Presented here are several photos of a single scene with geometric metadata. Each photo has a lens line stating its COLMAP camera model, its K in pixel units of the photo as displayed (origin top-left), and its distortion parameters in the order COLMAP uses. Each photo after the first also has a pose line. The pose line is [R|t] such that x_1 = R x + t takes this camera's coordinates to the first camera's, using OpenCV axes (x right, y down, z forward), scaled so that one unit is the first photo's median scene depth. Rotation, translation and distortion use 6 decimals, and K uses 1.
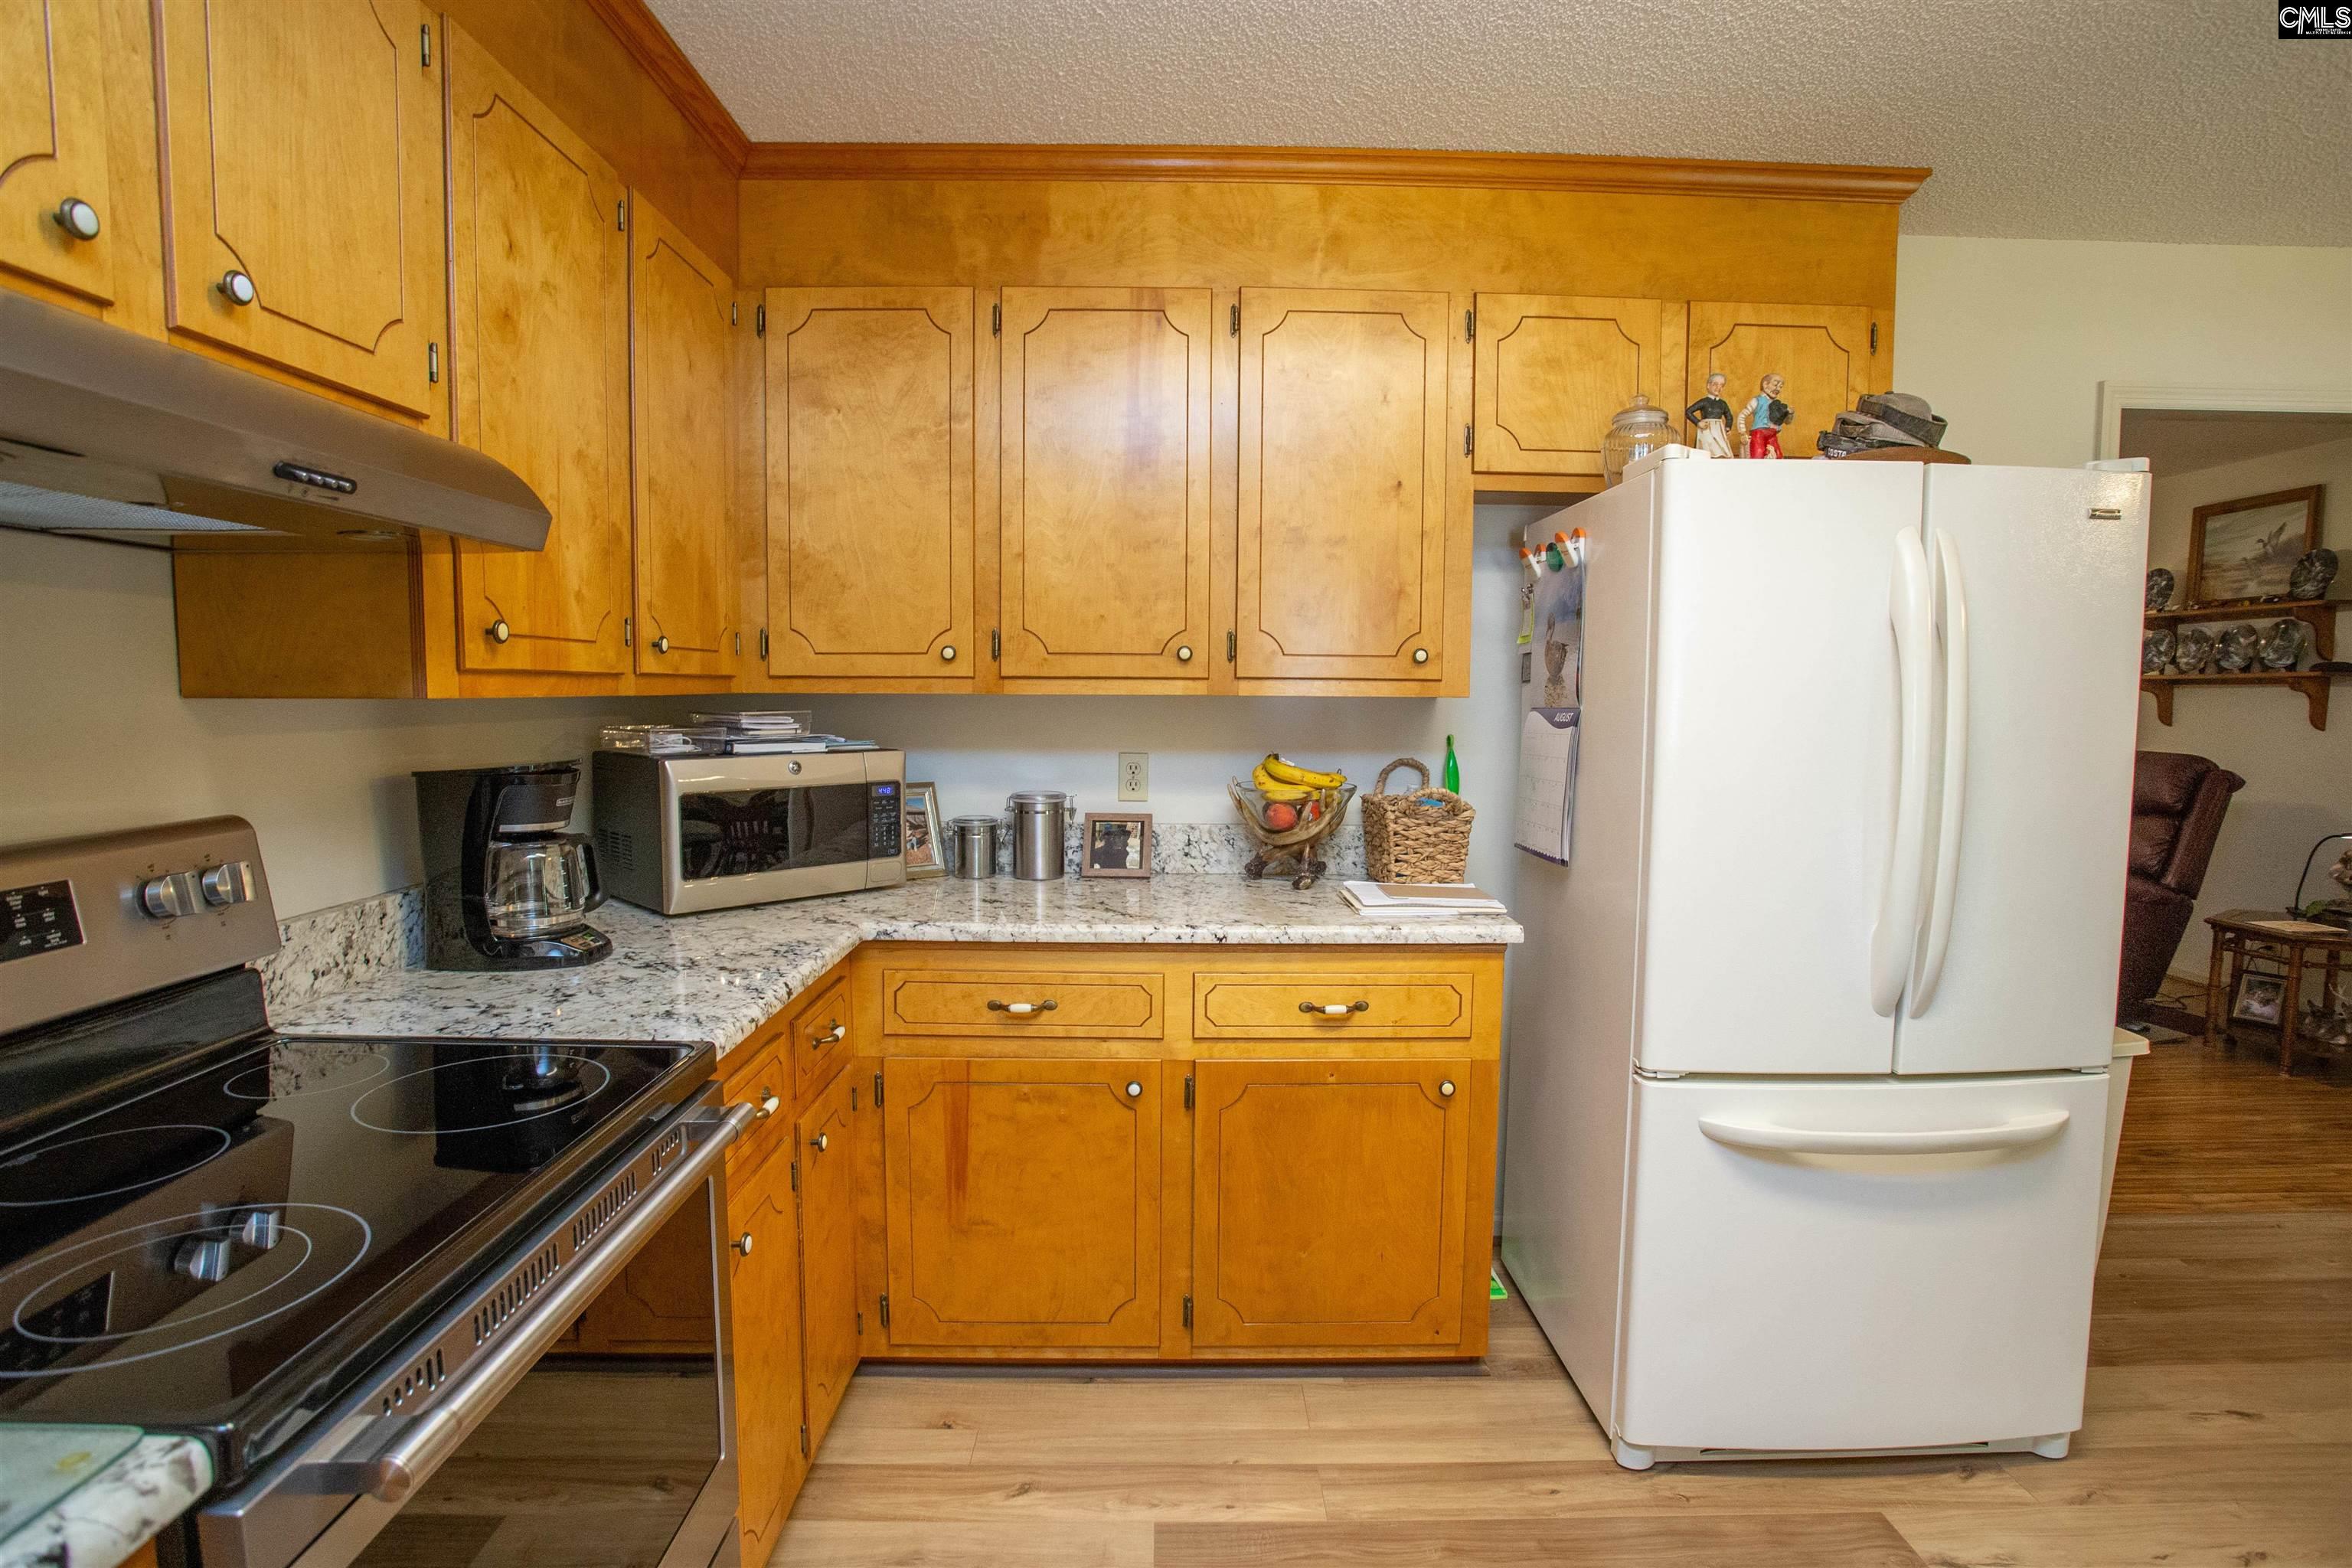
lens RADIAL K [[1173.7, 0, 1179.9], [0, 1173.7, 787.8], [0, 0, 1]] dist [-0.052299, 0.008151]
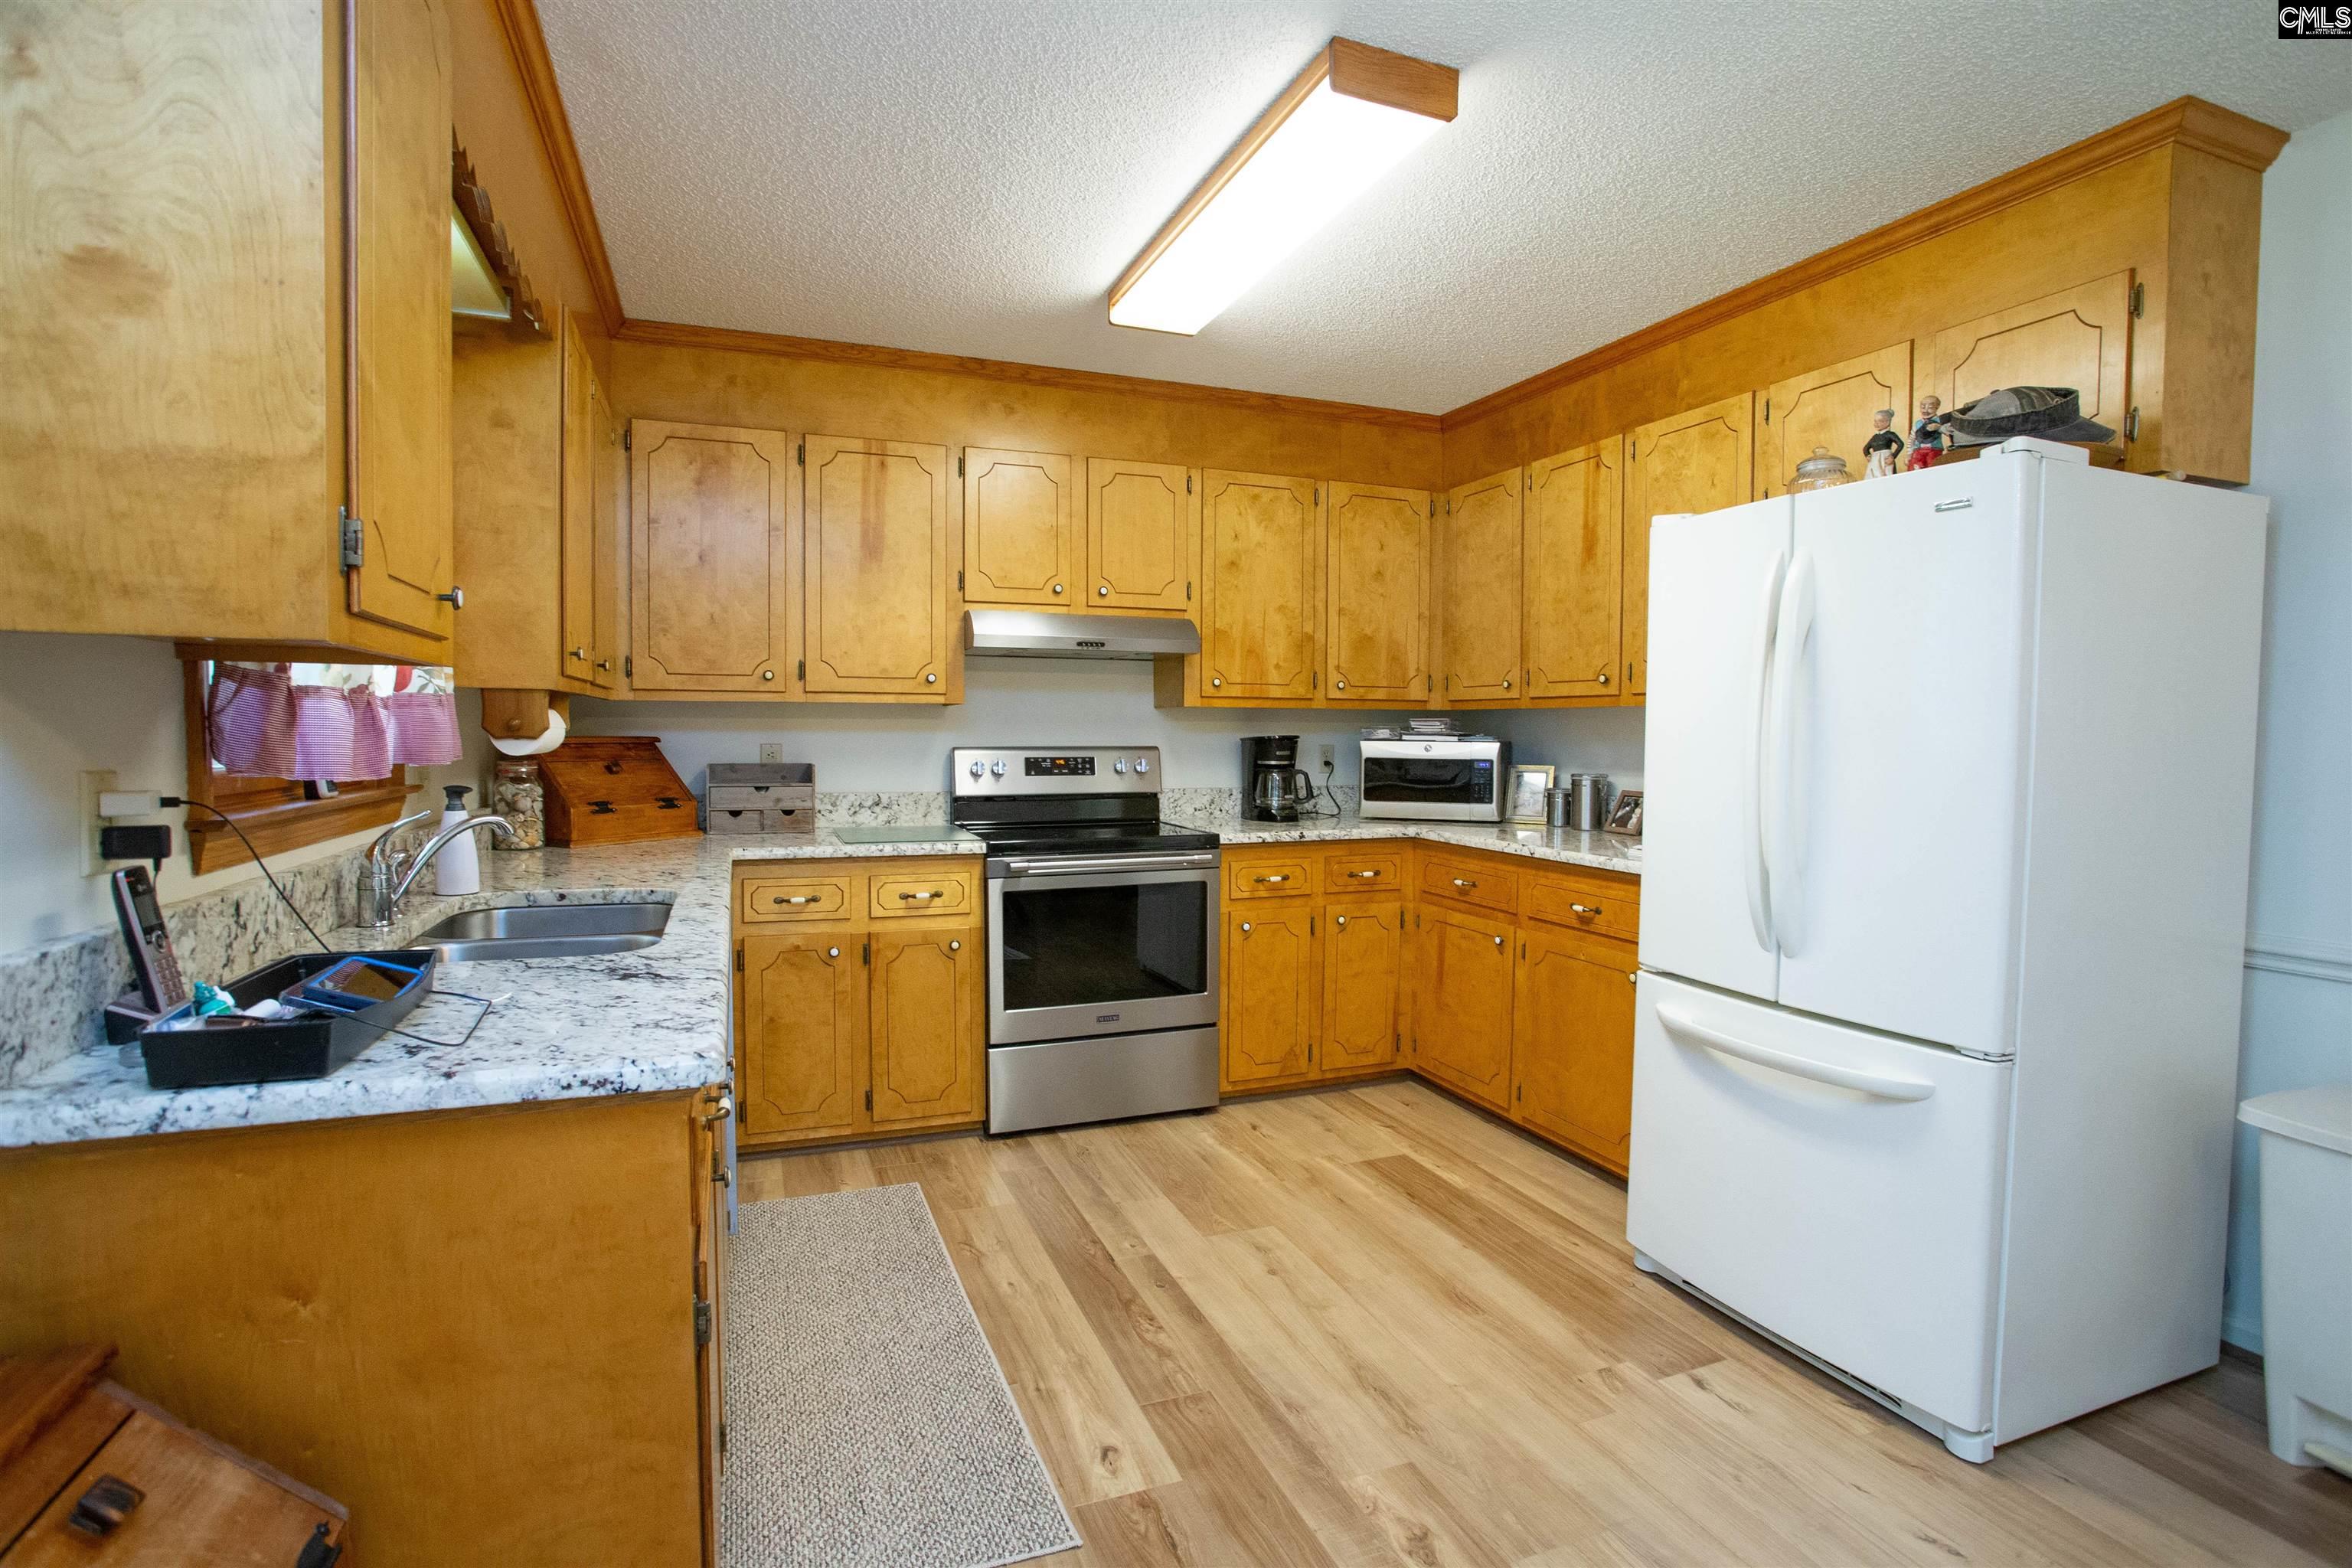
lens RADIAL K [[1173.7, 0, 1188.5], [0, 1173.7, 790.9], [0, 0, 1]] dist [-0.052299, 0.008151]
pose [[0.345139, 0.041582, -0.937630, 1.370351], [-0.082914, 0.996463, 0.013670, 0.060069], [0.934882, 0.073025, 0.347366, -0.003533]]
